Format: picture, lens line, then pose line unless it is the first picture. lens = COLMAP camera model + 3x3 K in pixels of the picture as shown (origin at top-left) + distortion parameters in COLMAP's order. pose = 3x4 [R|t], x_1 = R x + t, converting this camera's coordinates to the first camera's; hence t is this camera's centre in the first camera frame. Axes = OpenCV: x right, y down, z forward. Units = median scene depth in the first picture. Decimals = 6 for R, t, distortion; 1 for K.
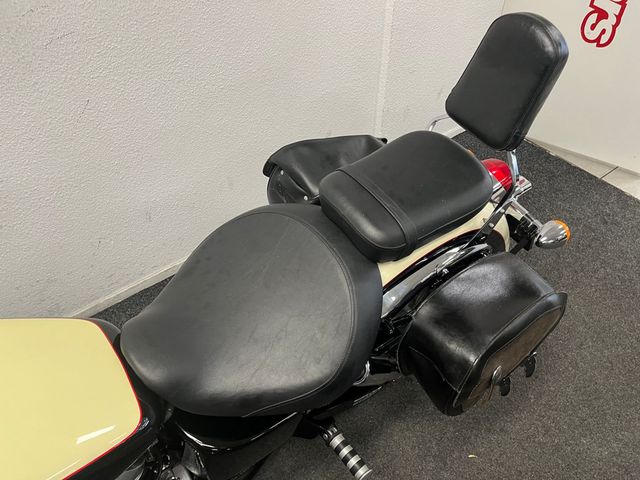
lens RADIAL K [[486.7, 0, 320.2], [0, 486.7, 240.6], [0, 0, 1]] dist [0.053963, -0.065561]
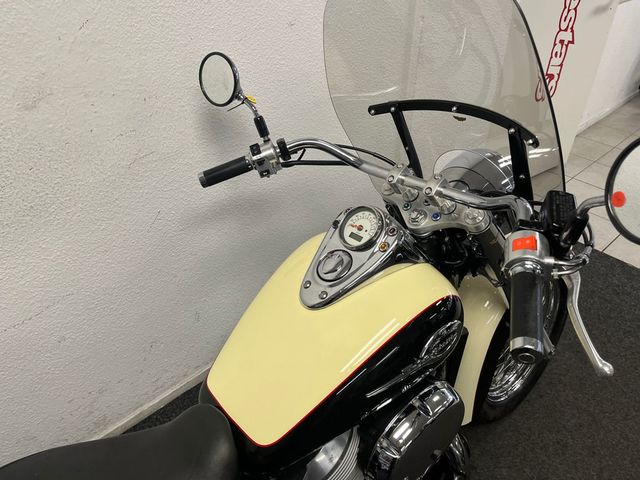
lens RADIAL K [[486.7, 0, 319.3], [0, 486.7, 239.5], [0, 0, 1]] dist [0.053963, -0.065561]
pose [[0.995767, -0.053343, 0.074847, -0.166451], [0.064623, 0.985409, -0.157458, -0.030934], [-0.065355, 0.161628, 0.984685, -0.031548]]
